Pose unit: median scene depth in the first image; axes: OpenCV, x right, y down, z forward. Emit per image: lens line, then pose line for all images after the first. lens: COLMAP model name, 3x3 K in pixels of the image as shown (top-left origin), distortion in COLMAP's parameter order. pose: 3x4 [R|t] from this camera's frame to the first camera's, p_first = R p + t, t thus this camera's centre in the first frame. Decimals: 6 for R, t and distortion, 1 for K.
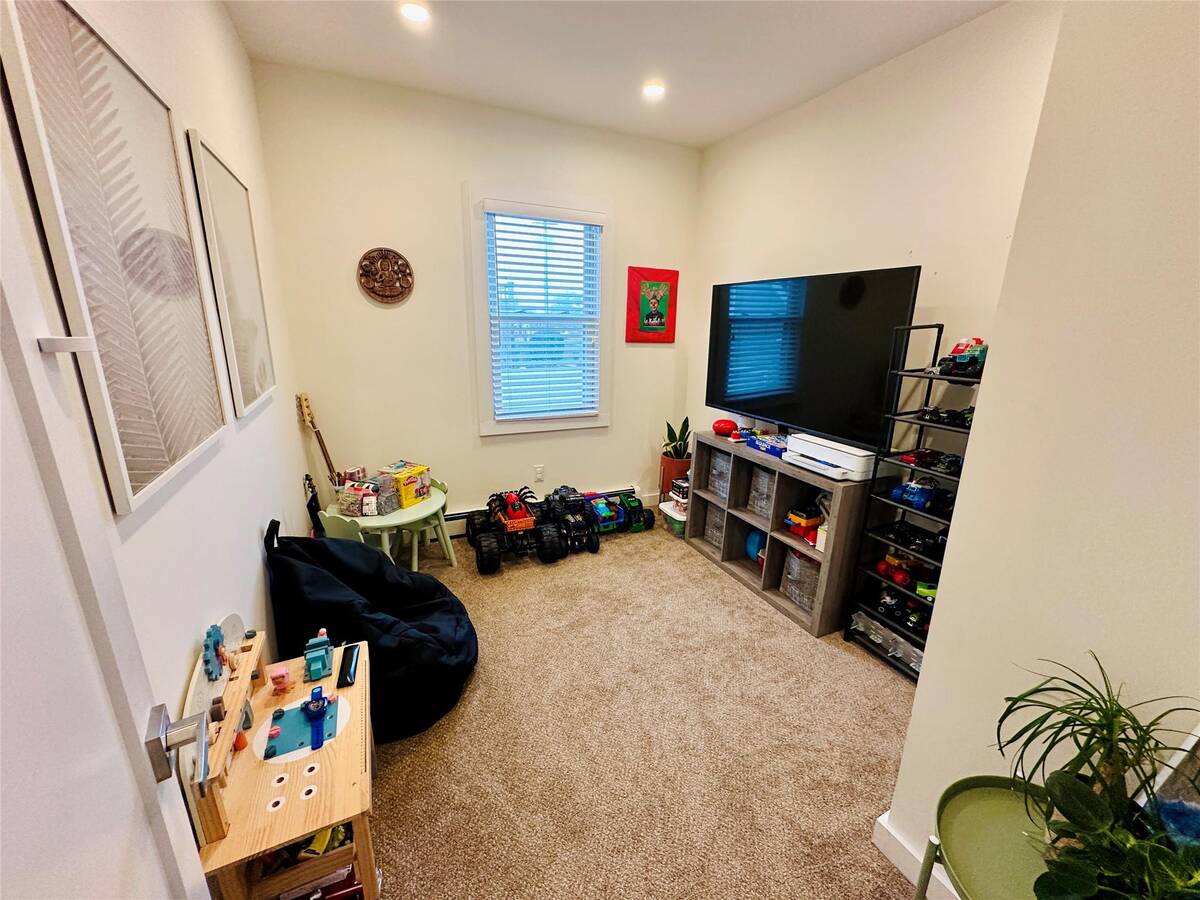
lens RADIAL K [[479.4, 0, 597.3], [0, 479.4, 448.7], [0, 0, 1]] dist [-0.002912, -0.000065]
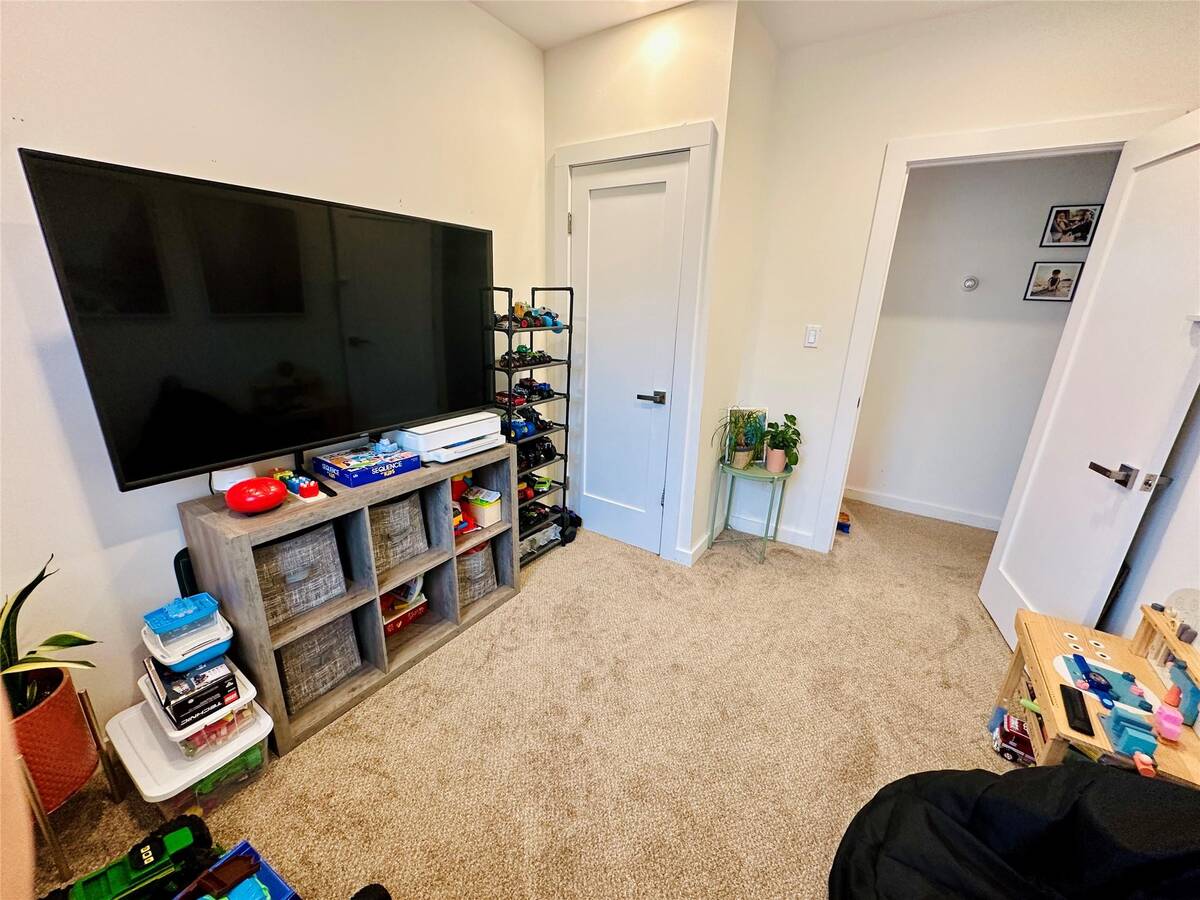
lens RADIAL K [[479.4, 0, 596.6], [0, 479.4, 451.8], [0, 0, 1]] dist [-0.002912, -0.000065]
pose [[-0.532892, -0.286316, 0.796272, -0.365431], [0.185010, 0.878825, 0.439815, -0.293111], [-0.825710, 0.381692, -0.415348, 1.131152]]
